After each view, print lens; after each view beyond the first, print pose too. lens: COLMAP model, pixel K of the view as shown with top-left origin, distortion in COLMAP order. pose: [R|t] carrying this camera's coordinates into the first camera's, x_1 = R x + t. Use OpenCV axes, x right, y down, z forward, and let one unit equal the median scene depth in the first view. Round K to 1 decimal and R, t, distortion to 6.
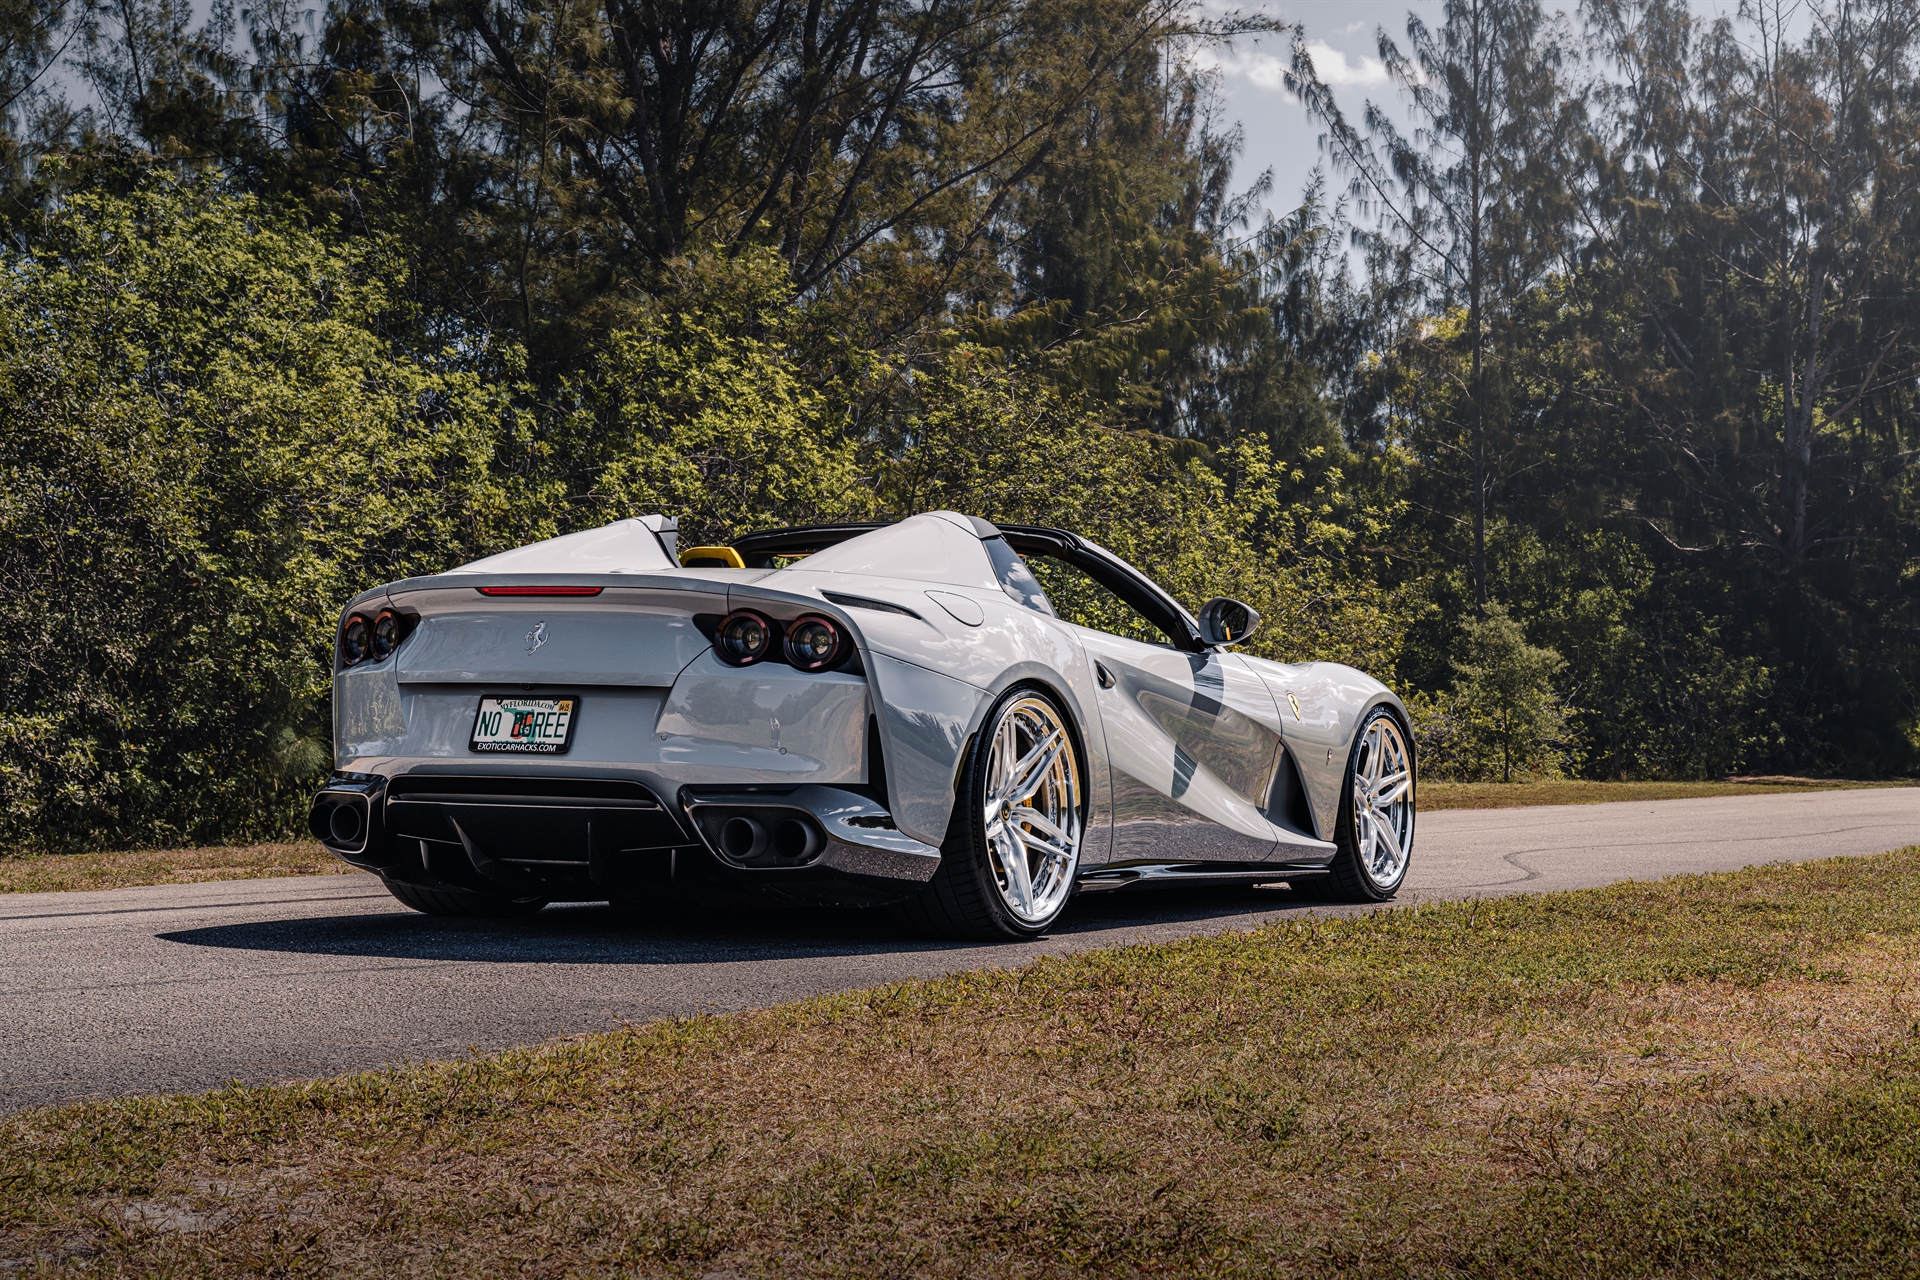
lens RADIAL K [[2234.1, 0, 960.0], [0, 2234.1, 640.0], [0, 0, 1]] dist [0.006901, 0.047461]
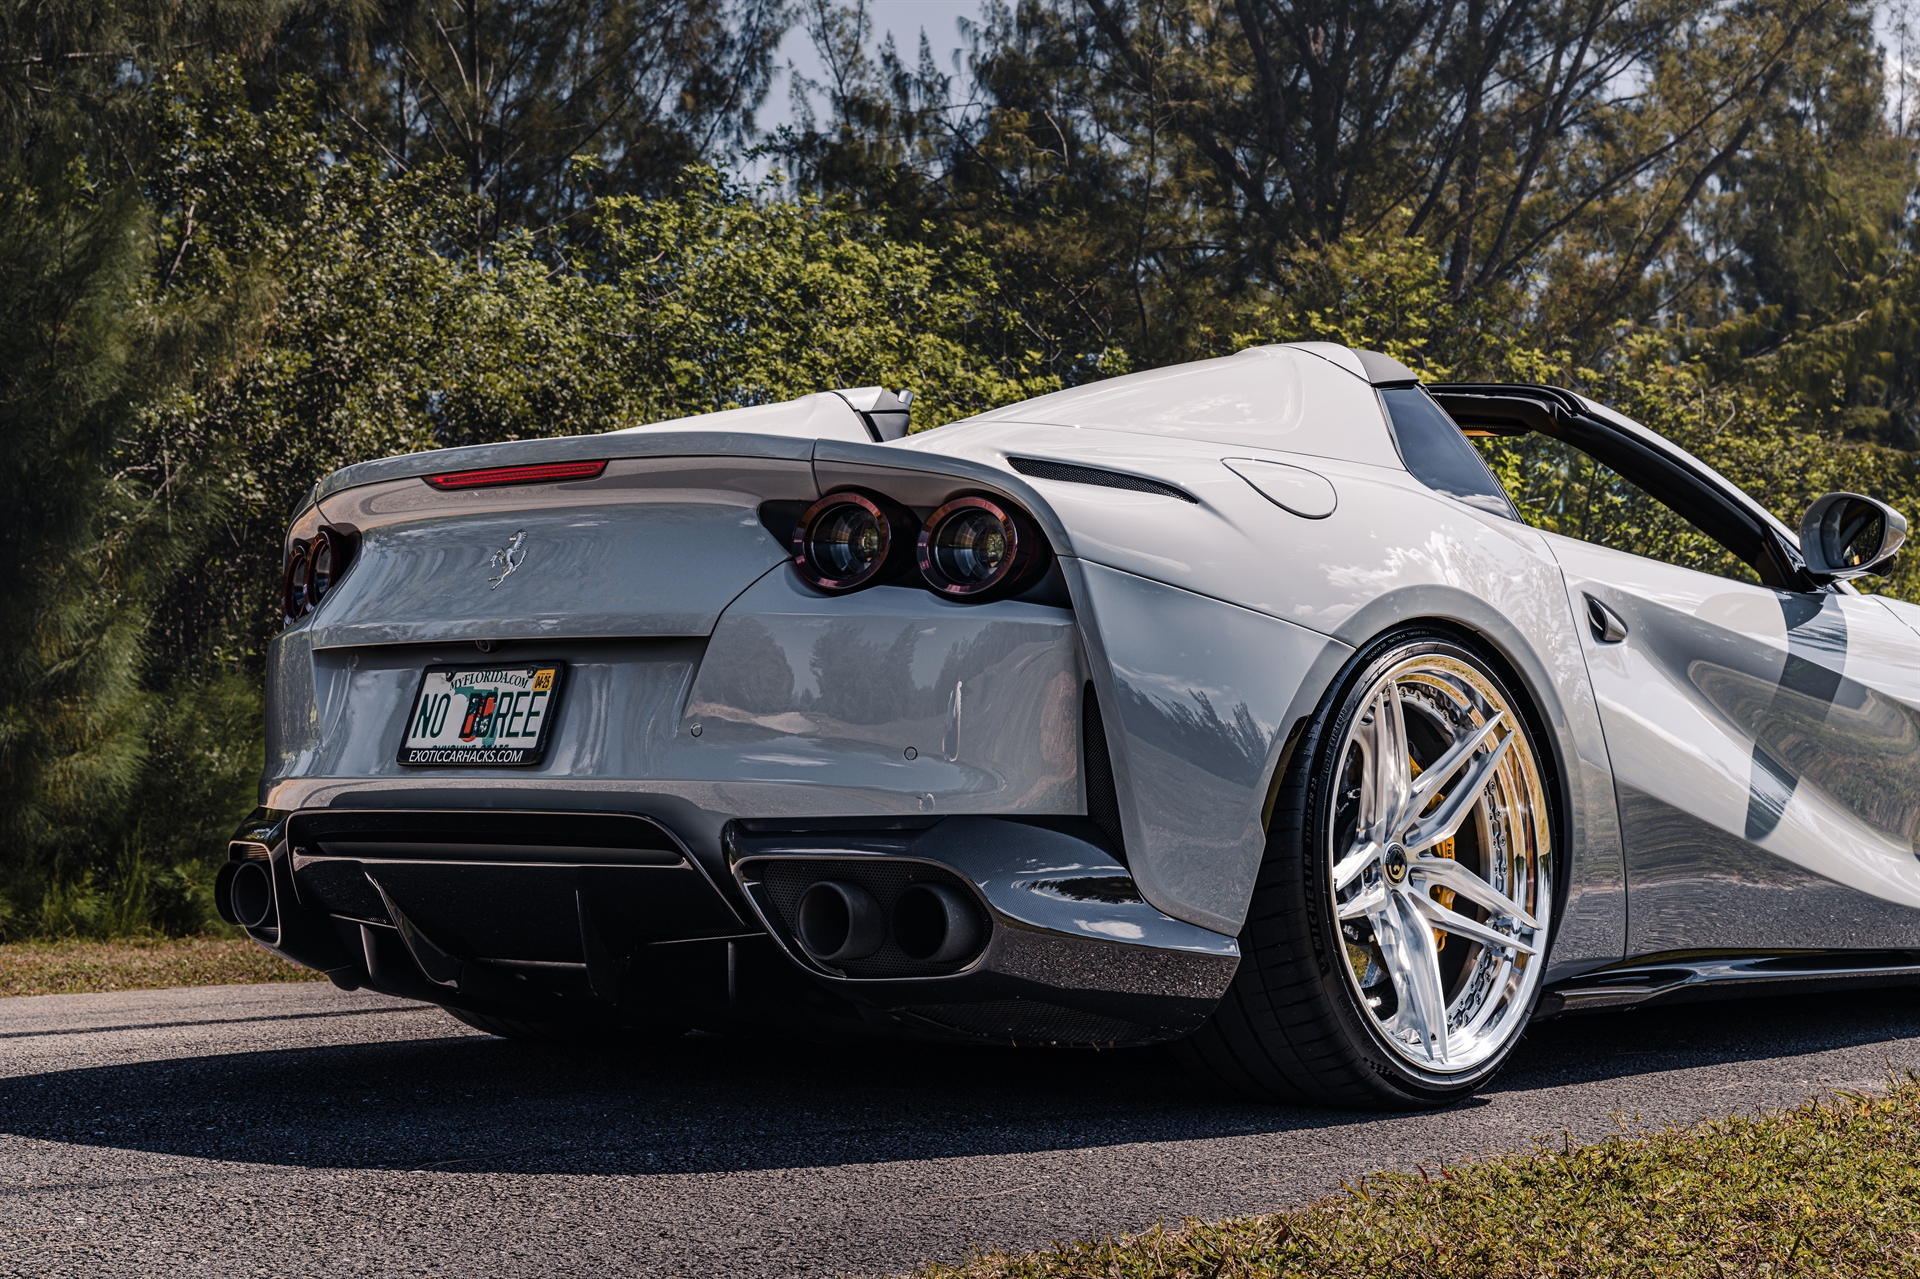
lens RADIAL K [[2767.1, 0, 990.2], [0, 2767.1, 634.9], [0, 0, 1]] dist [-0.005422, 0.070115]
pose [[0.977815, -0.024517, -0.208029, 0.067618], [0.022958, 0.999687, -0.009904, 0.026449], [0.208207, 0.004908, 0.978072, 0.341497]]
